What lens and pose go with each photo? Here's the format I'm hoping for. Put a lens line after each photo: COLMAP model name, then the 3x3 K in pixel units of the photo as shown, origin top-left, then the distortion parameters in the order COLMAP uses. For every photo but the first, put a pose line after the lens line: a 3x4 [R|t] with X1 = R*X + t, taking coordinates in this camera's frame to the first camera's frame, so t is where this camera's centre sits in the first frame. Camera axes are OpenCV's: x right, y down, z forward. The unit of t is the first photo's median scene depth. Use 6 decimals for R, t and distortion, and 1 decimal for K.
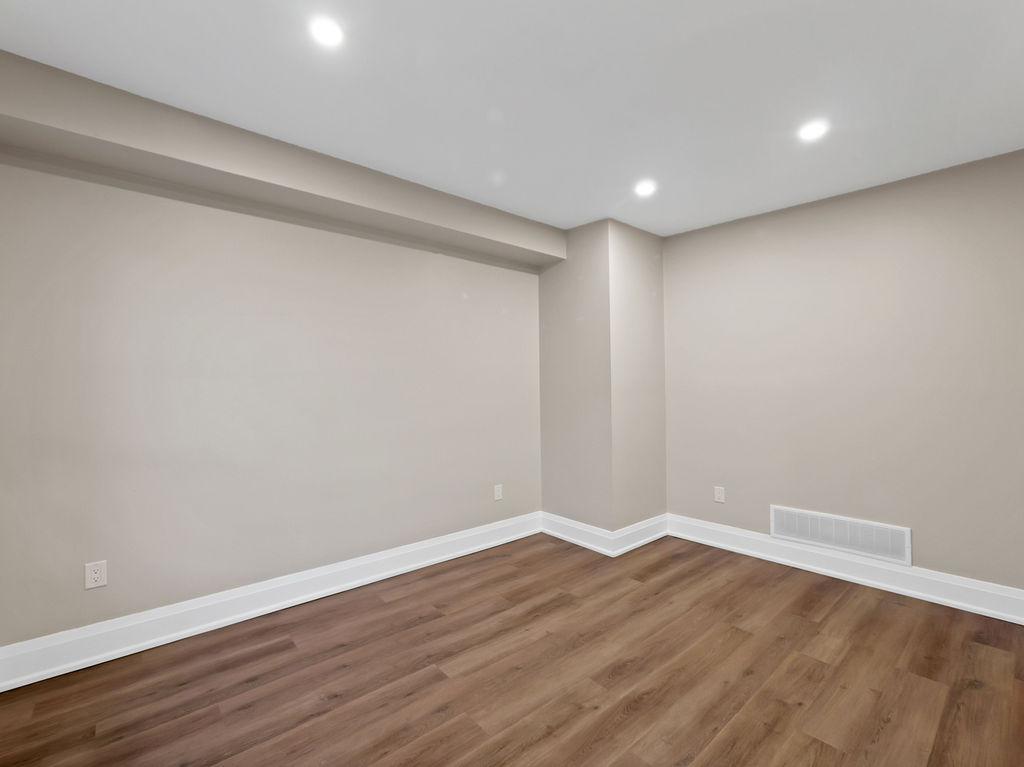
lens RADIAL K [[438.2, 0, 513.7], [0, 438.2, 375.1], [0, 0, 1]] dist [-0.001150, -0.000073]
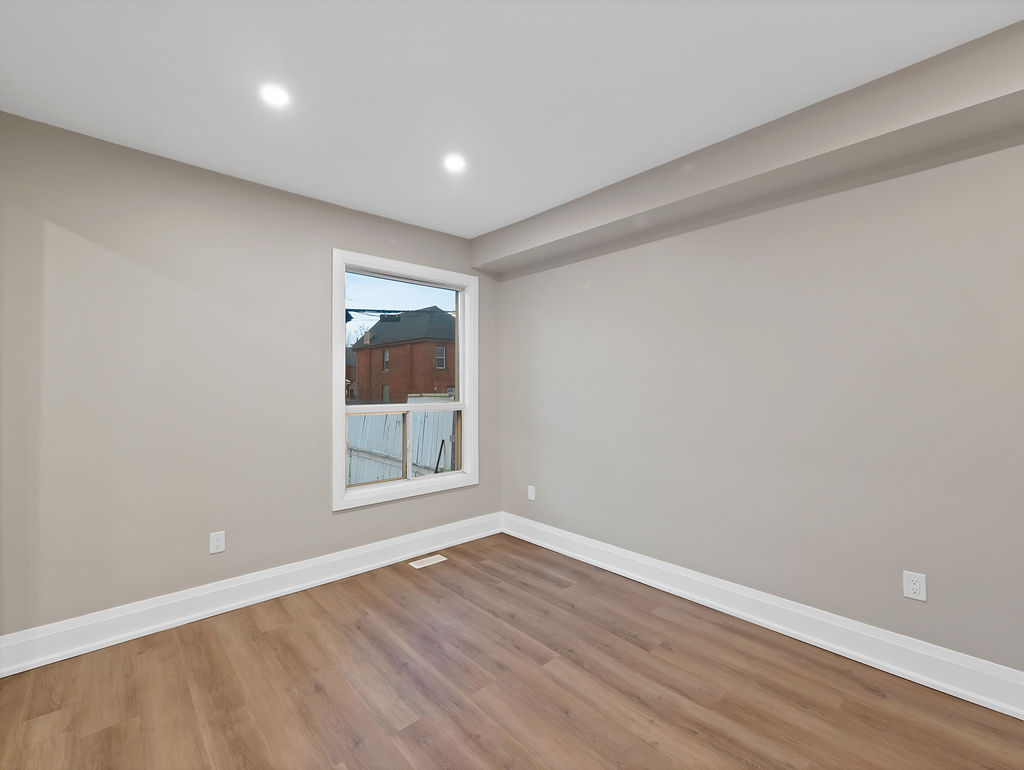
lens RADIAL K [[455.3, 0, 508.7], [0, 455.3, 395.7], [0, 0, 1]] dist [-0.001423, 0.000081]
pose [[0.025409, 0.022834, -0.999416, 0.841608], [0.031160, 0.999235, 0.023622, 0.010043], [0.999191, -0.031742, 0.024678, 0.823993]]
